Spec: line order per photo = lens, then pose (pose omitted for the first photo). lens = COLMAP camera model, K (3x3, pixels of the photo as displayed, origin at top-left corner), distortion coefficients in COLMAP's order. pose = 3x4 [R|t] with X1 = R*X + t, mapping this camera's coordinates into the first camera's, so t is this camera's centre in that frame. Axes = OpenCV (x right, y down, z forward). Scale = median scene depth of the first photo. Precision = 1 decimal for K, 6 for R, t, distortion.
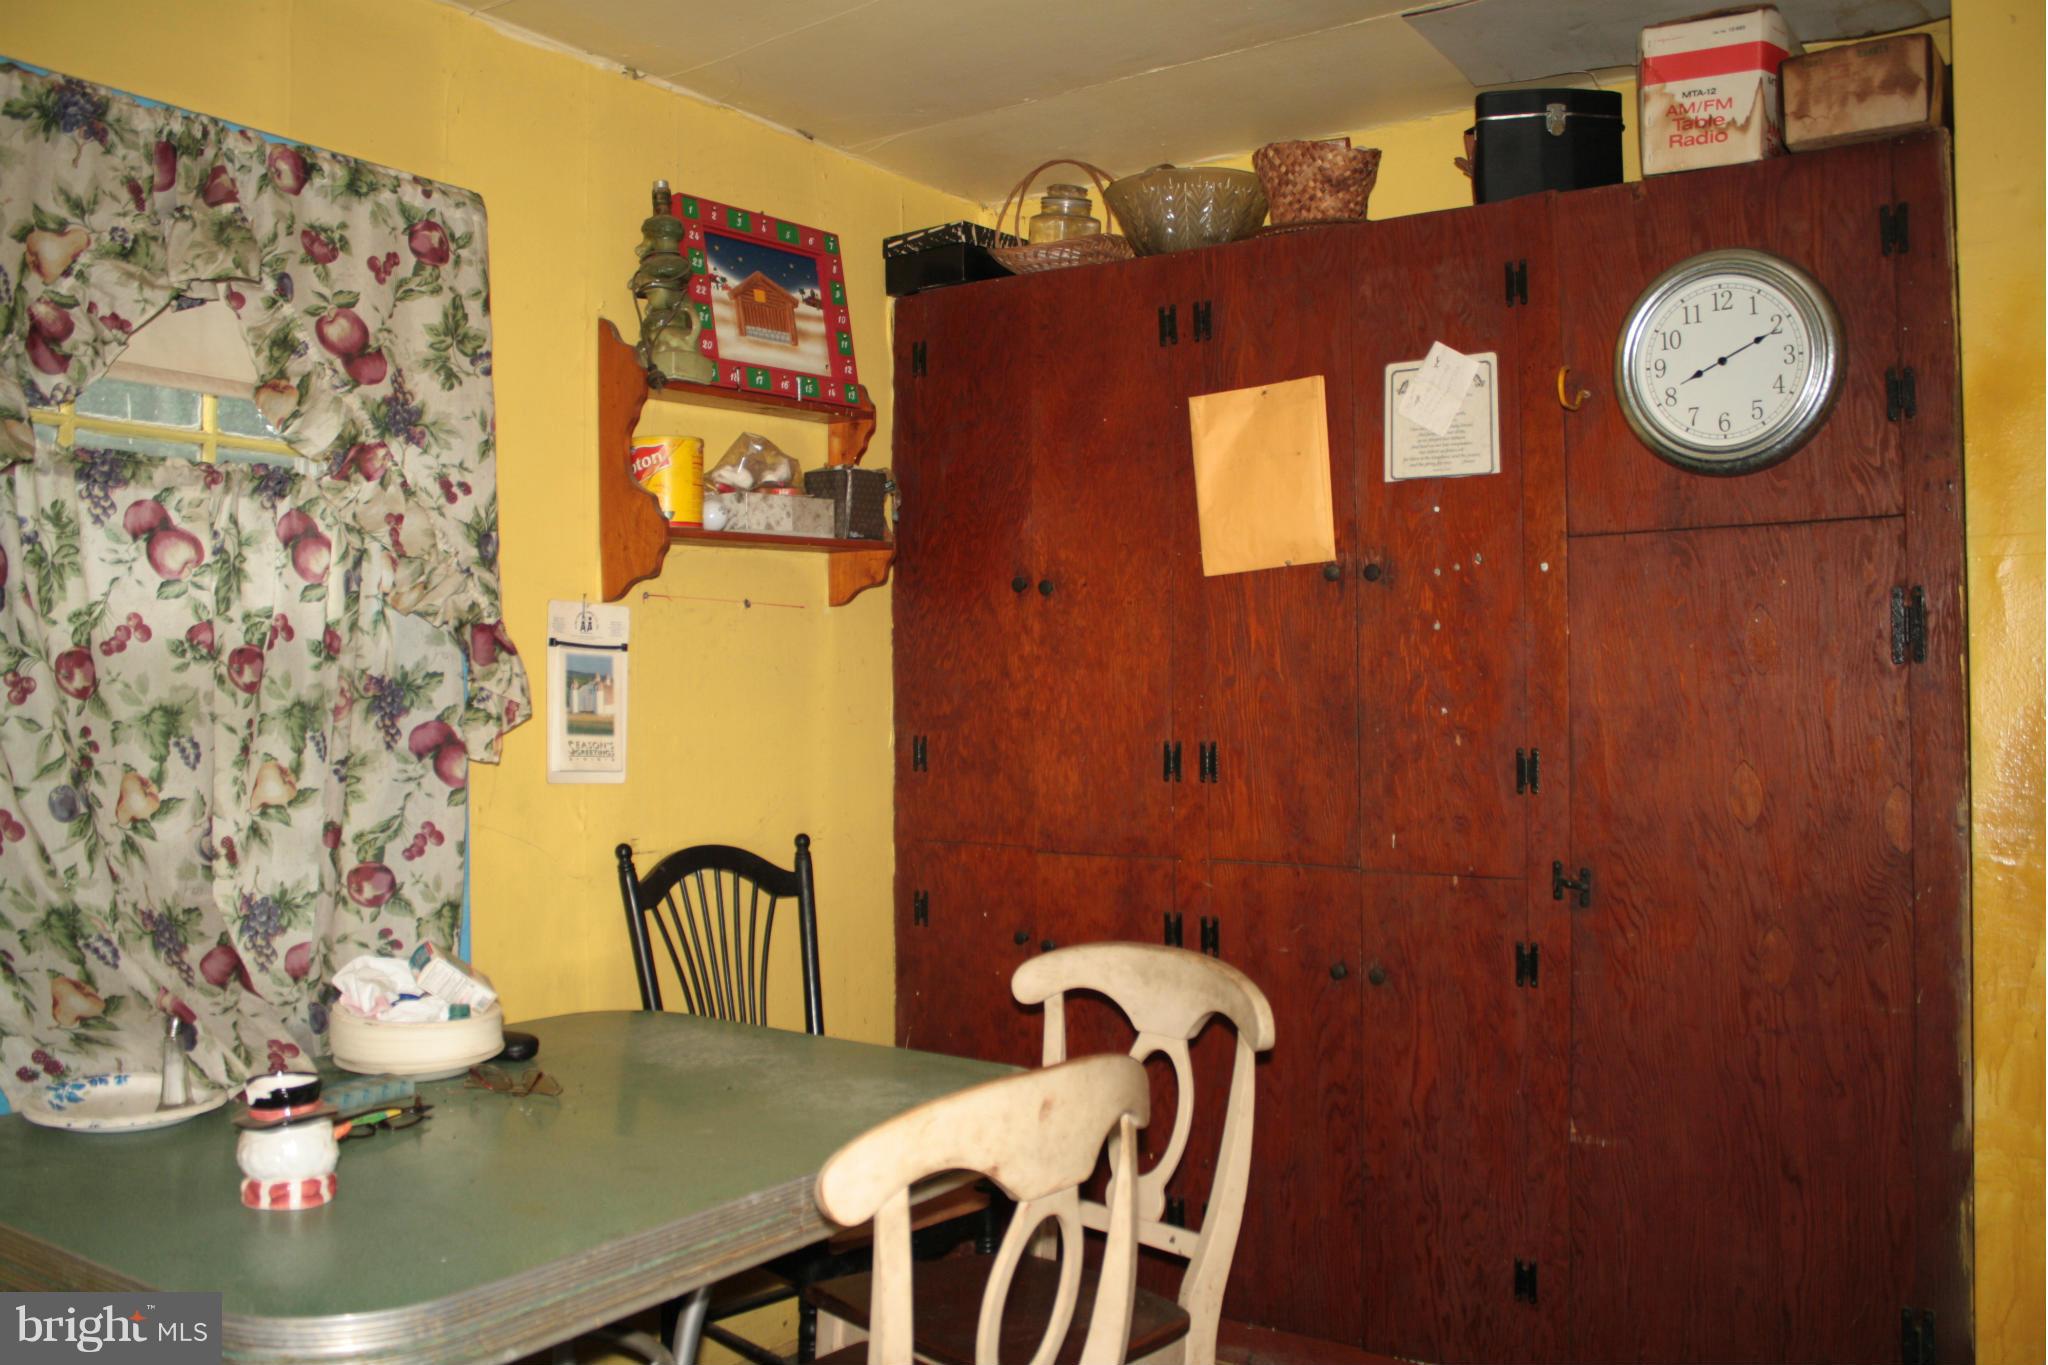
lens RADIAL K [[1692.7, 0, 1024.0], [0, 1692.7, 682.5], [0, 0, 1]] dist [-0.166377, 0.155623]
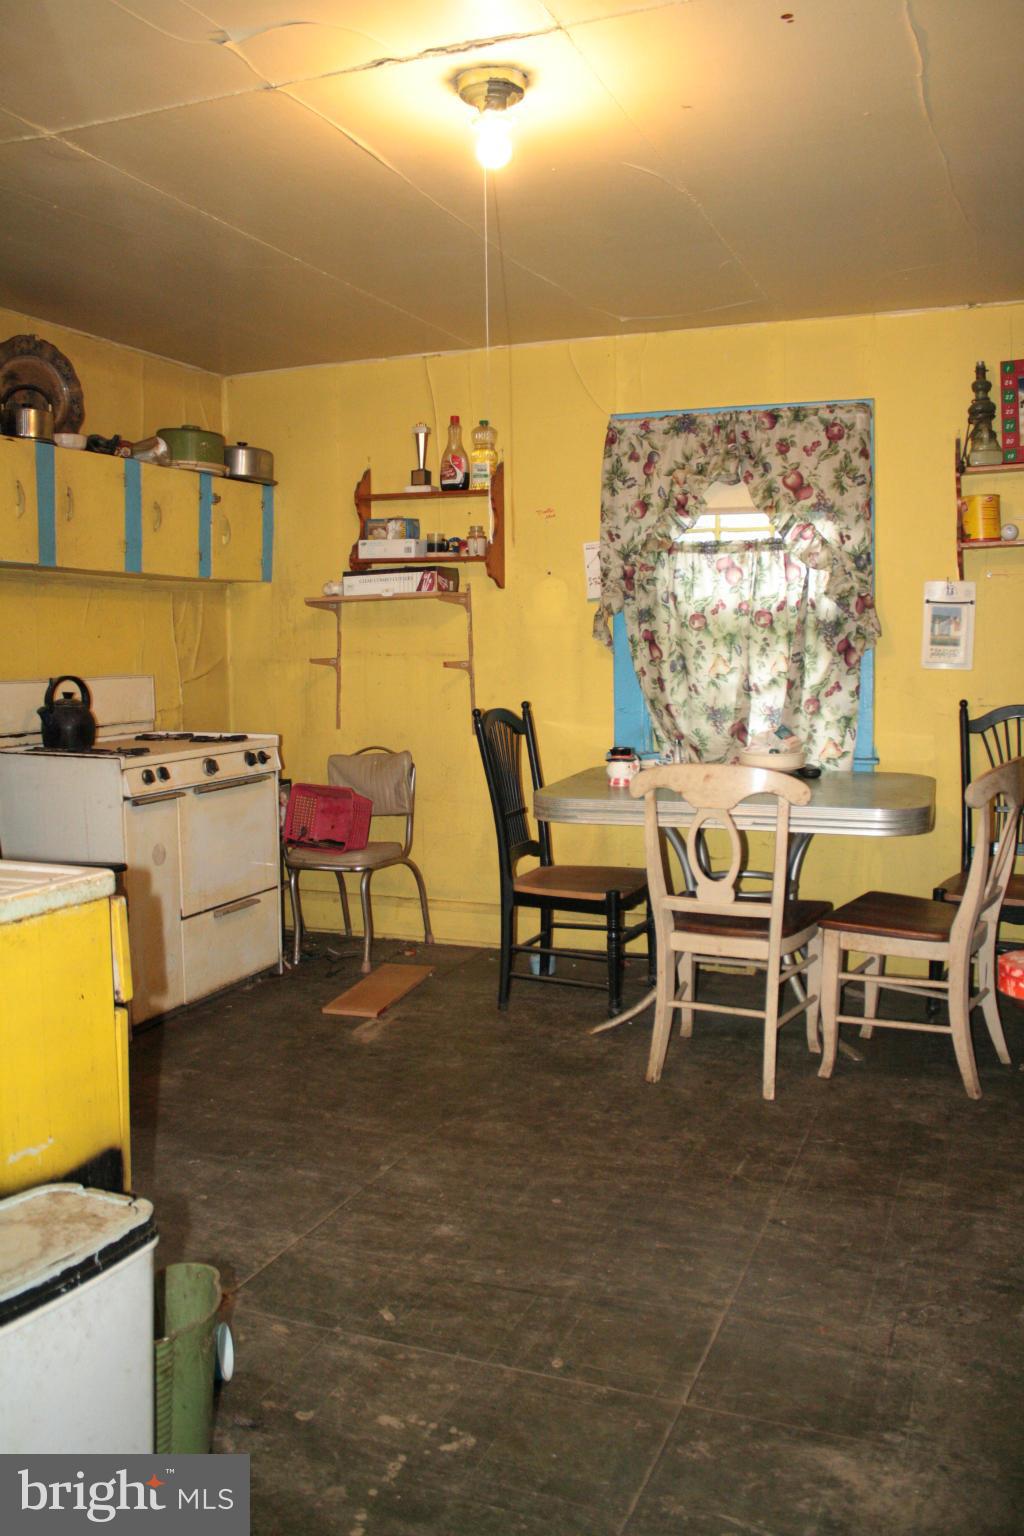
lens RADIAL K [[1269.5, 0, 512.0], [0, 1269.5, 768.0], [0, 0, 1]] dist [-0.166377, 0.155623]
pose [[0.259785, 0.089232, -0.961535, 1.292354], [0.022279, 0.994903, 0.098348, 0.021470], [0.965409, -0.046971, 0.256473, 0.094334]]
